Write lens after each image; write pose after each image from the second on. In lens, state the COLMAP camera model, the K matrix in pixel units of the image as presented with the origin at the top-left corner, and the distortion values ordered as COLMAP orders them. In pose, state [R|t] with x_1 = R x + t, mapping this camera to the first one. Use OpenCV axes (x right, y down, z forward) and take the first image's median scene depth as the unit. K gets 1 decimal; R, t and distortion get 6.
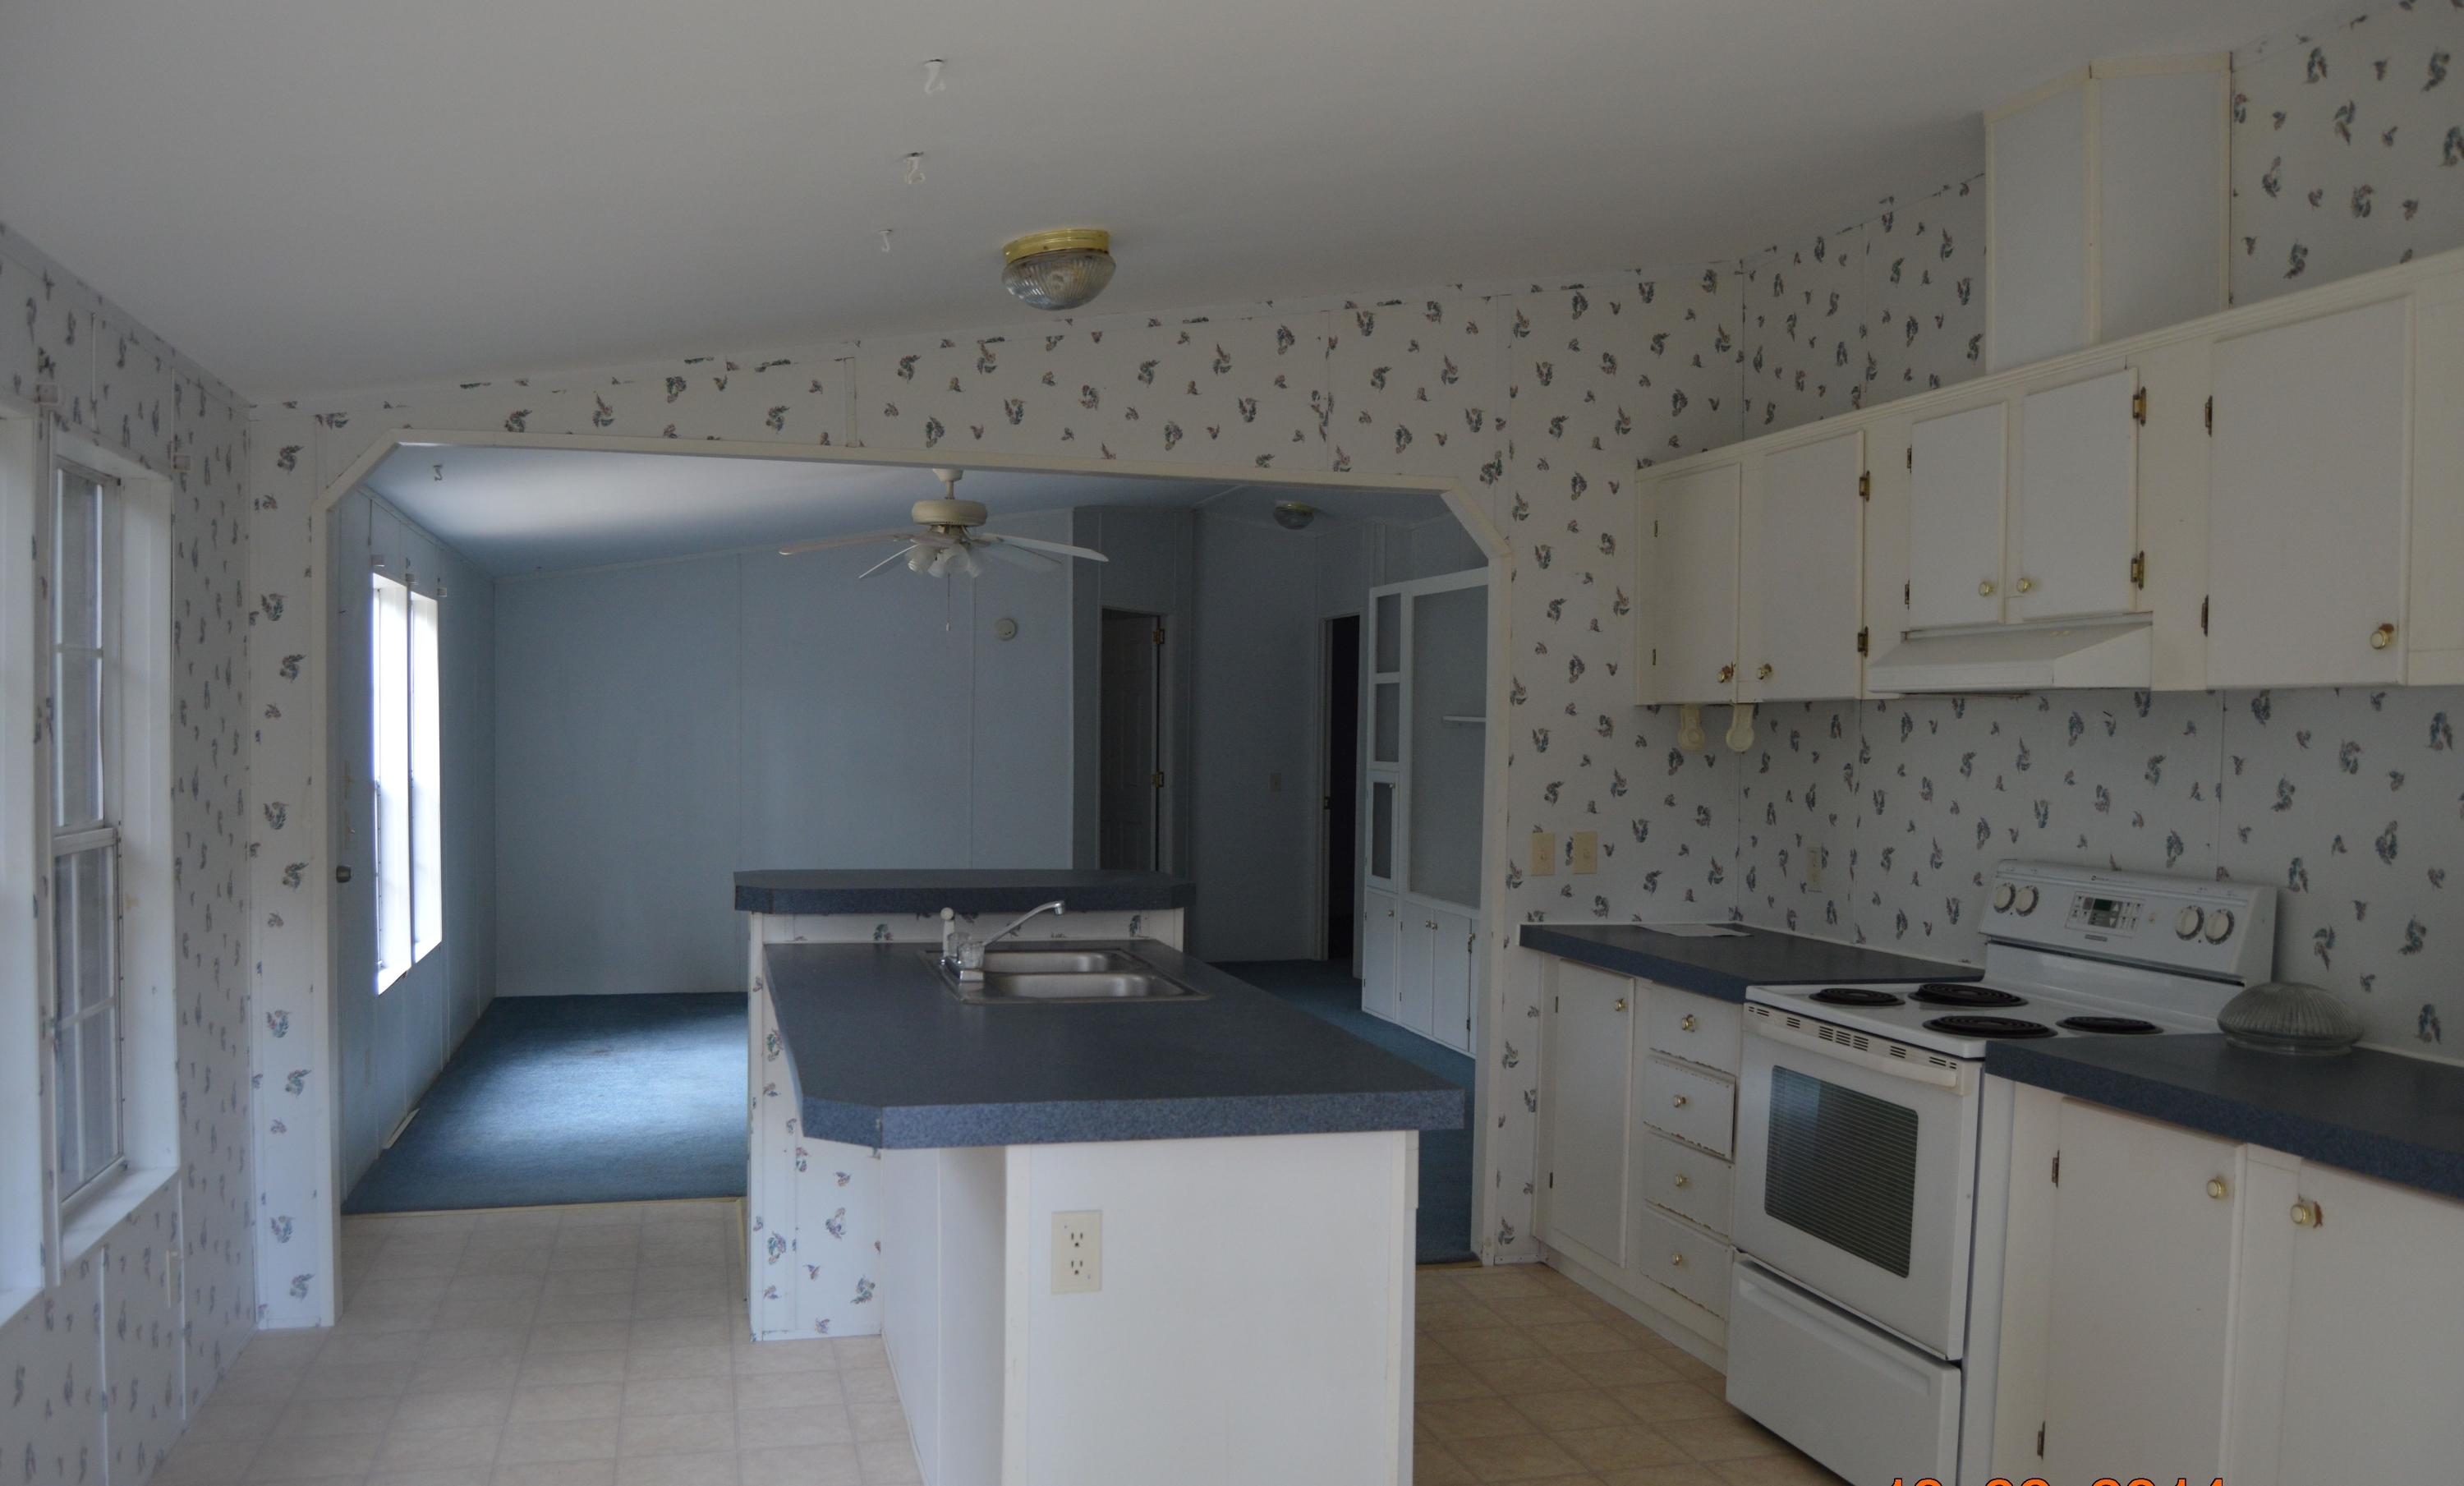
lens RADIAL K [[2106.8, 0, 1232.0], [0, 2106.8, 743.0], [0, 0, 1]] dist [-0.002030, 0.001537]
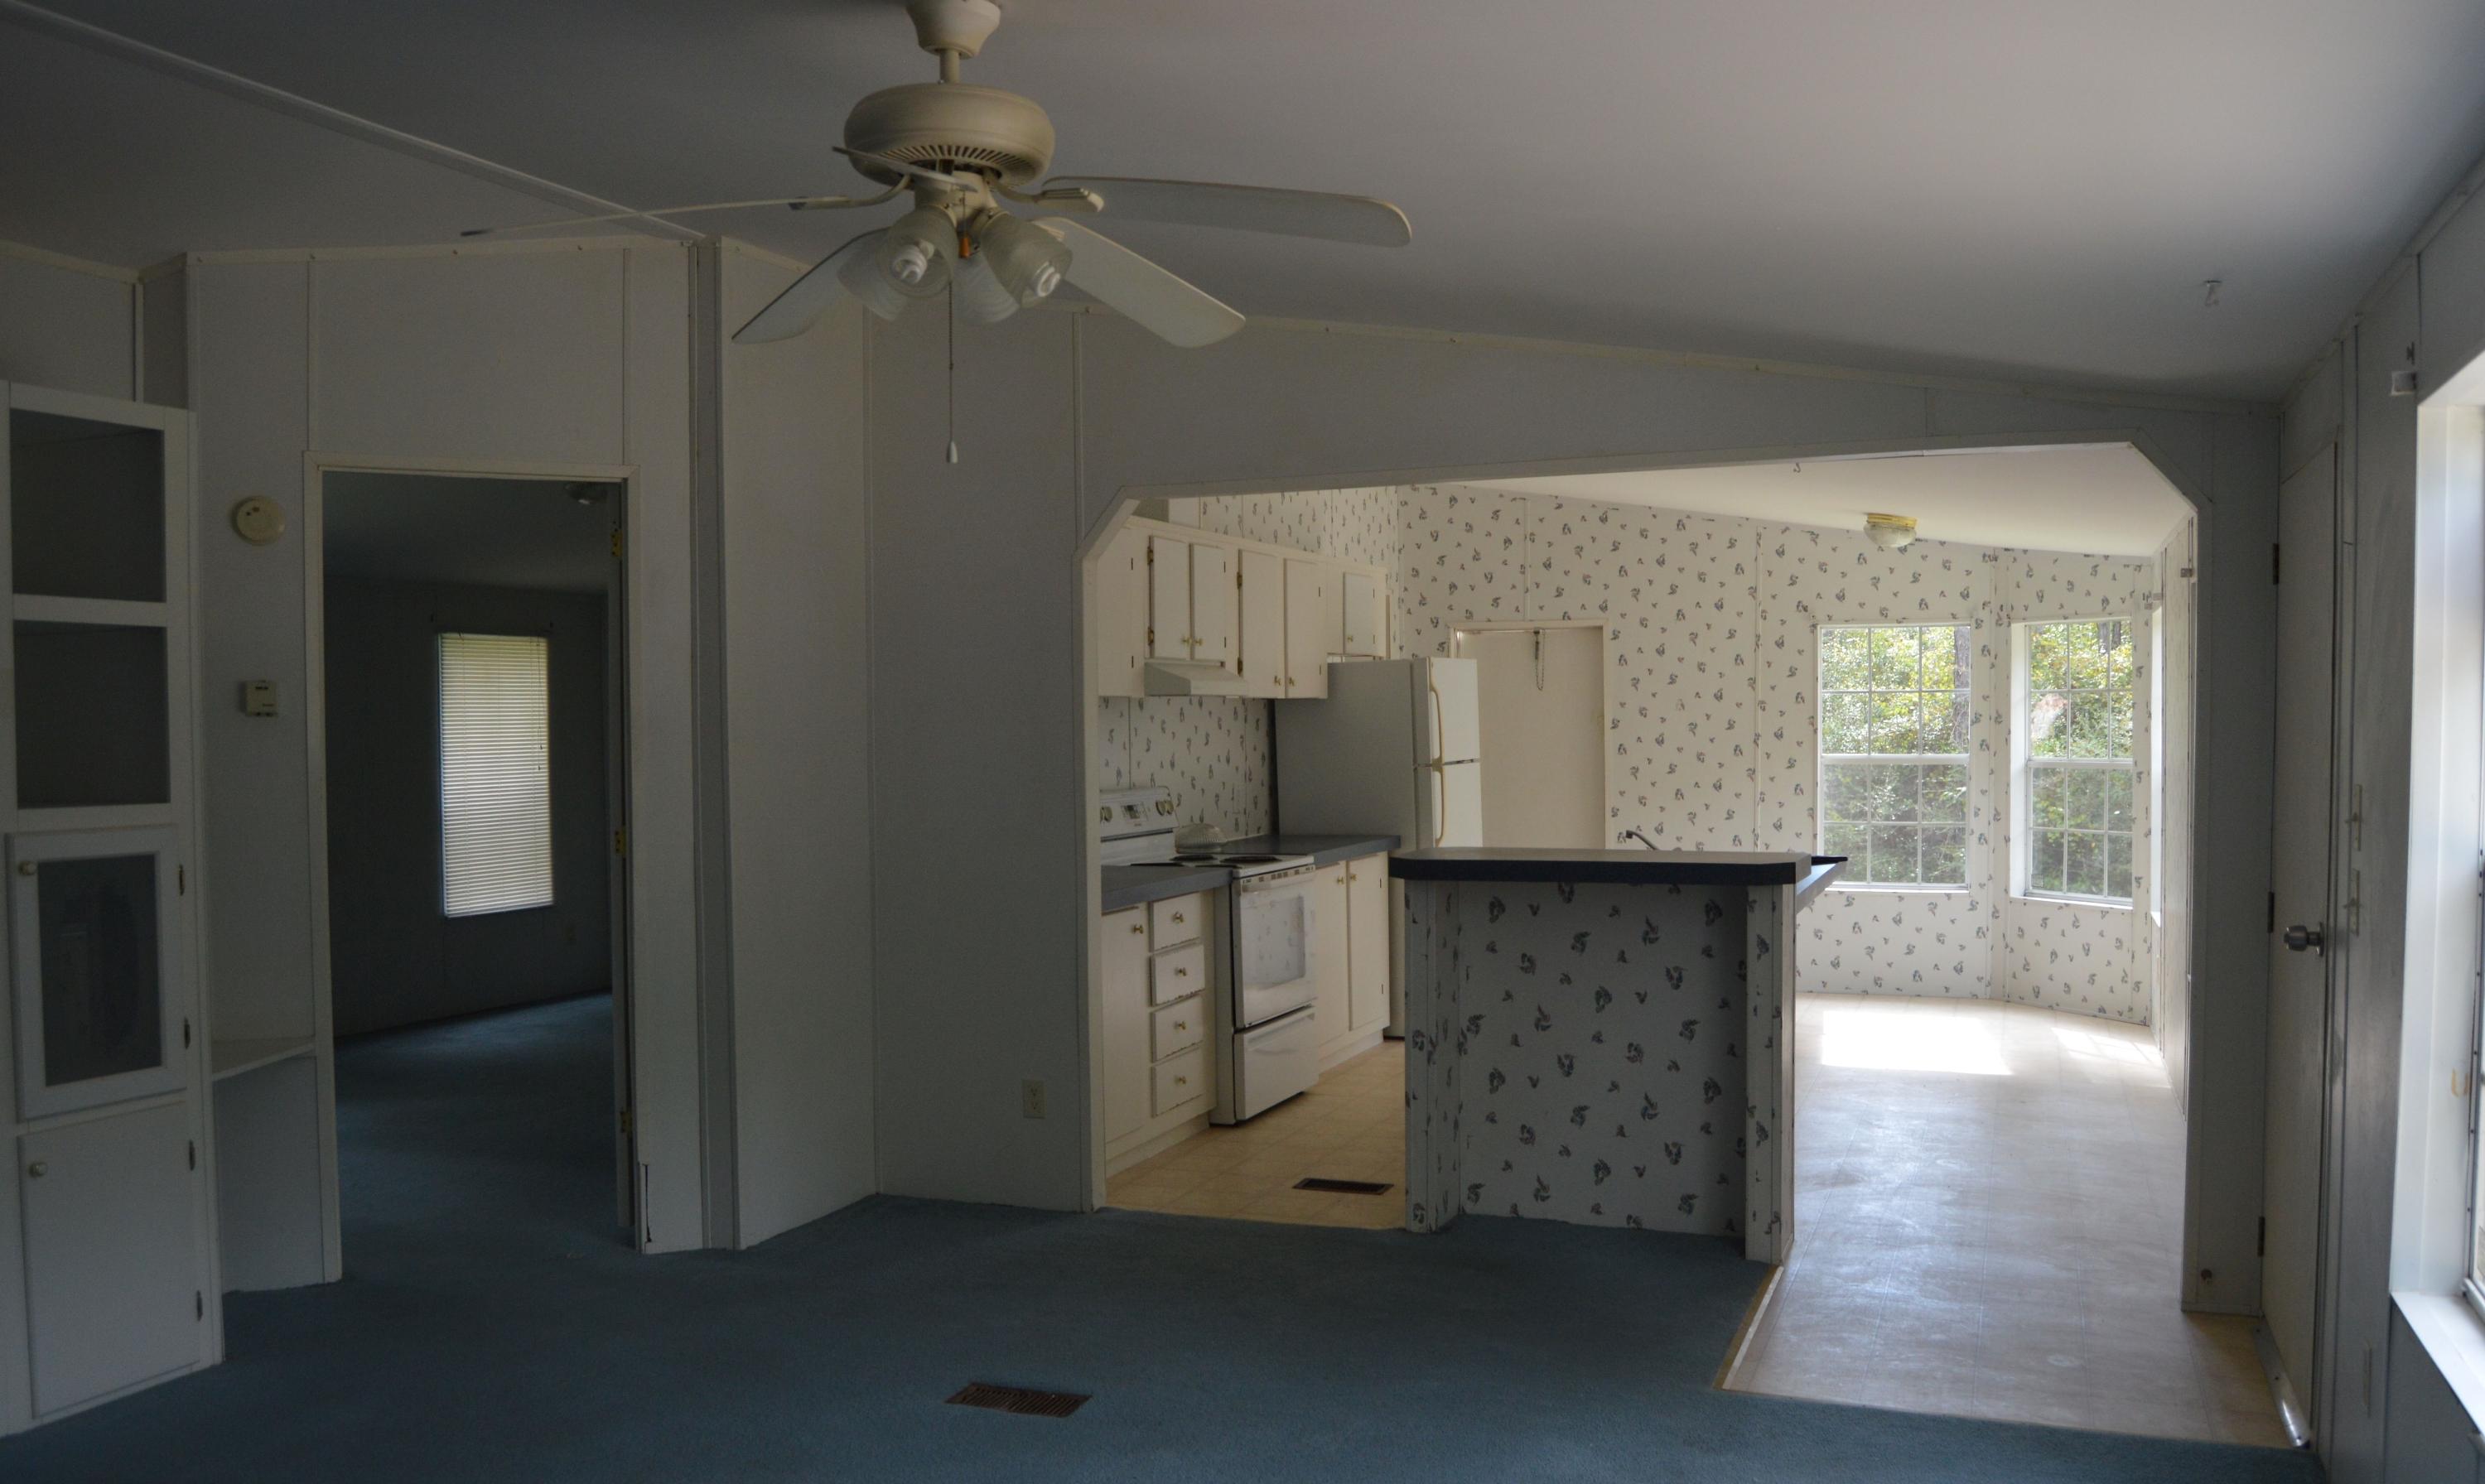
lens RADIAL K [[1982.7, 0, 1240.0], [0, 1982.7, 809.9], [0, 0, 1]] dist [-0.084728, 0.001737]
pose [[-0.800413, -0.032651, 0.598559, -0.645714], [0.003625, 0.998234, 0.059302, -0.023338], [-0.599438, 0.049636, -0.798881, 2.094767]]
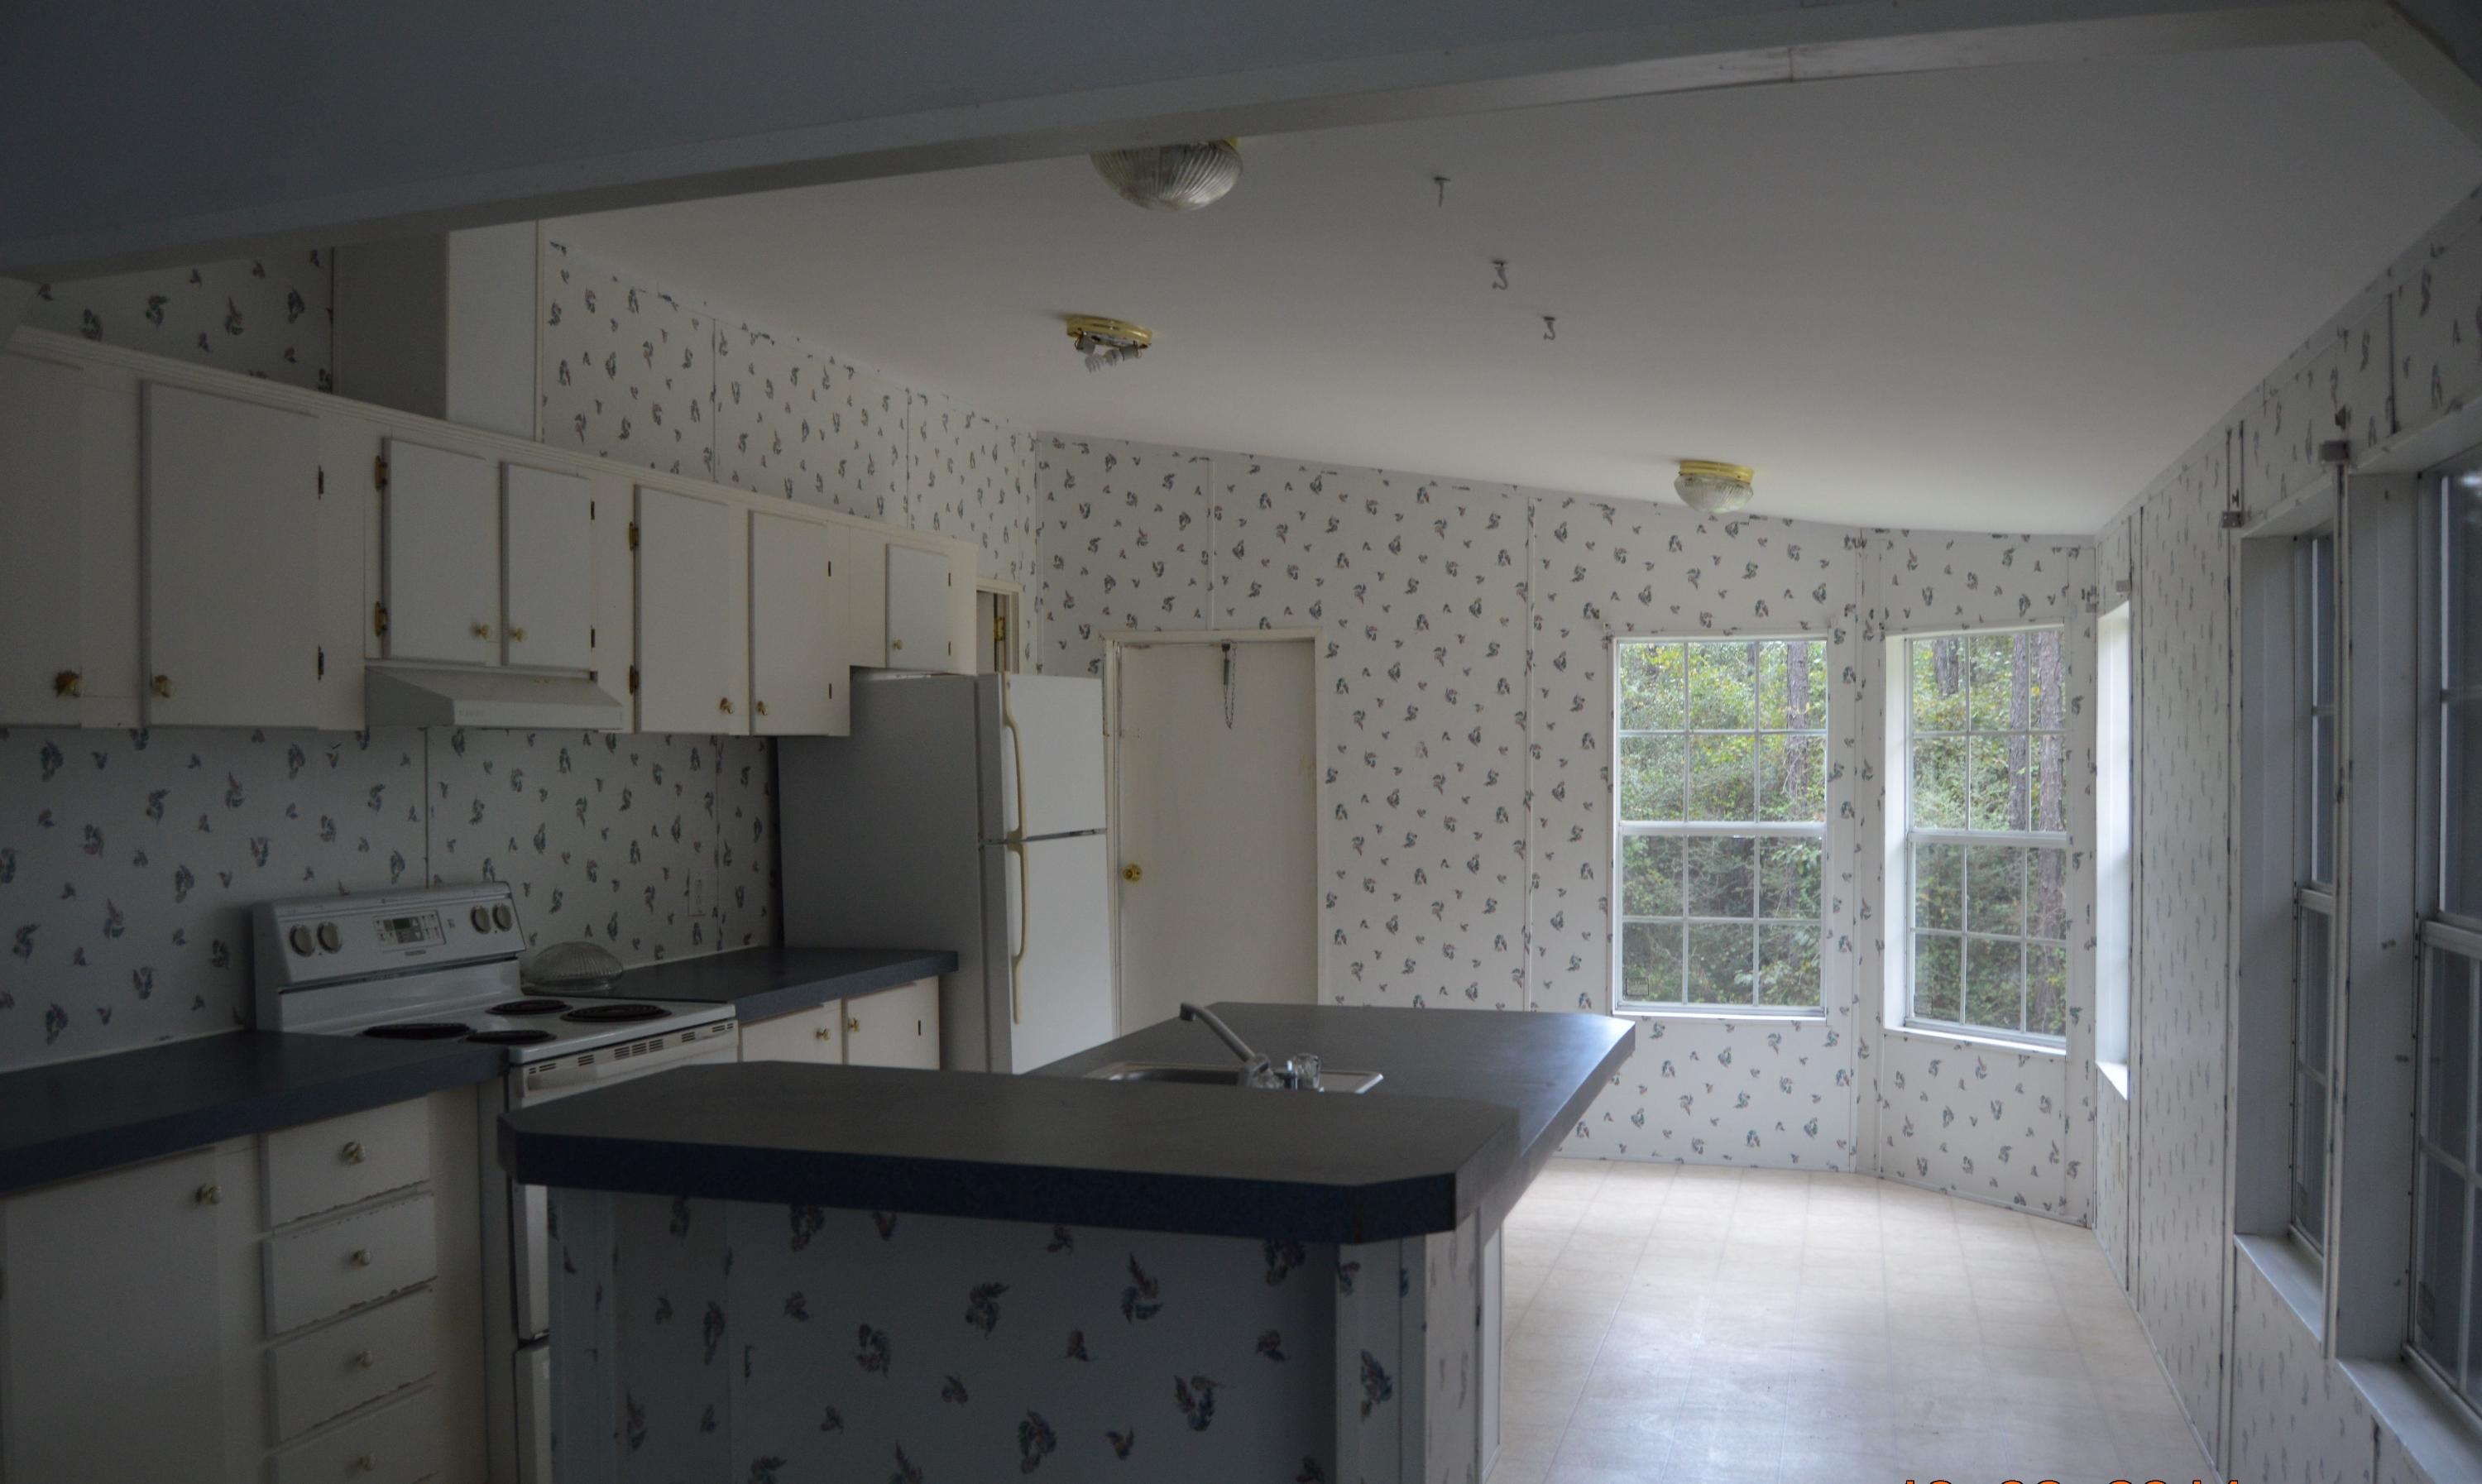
lens RADIAL K [[1980.4, 0, 1238.5], [0, 1980.4, 809.9], [0, 0, 1]] dist [-0.084728, 0.001737]
pose [[-0.846179, -0.024007, 0.532359, -0.426374], [-0.004644, 0.999279, 0.037681, -0.018723], [-0.532879, 0.029413, -0.845680, 1.434039]]
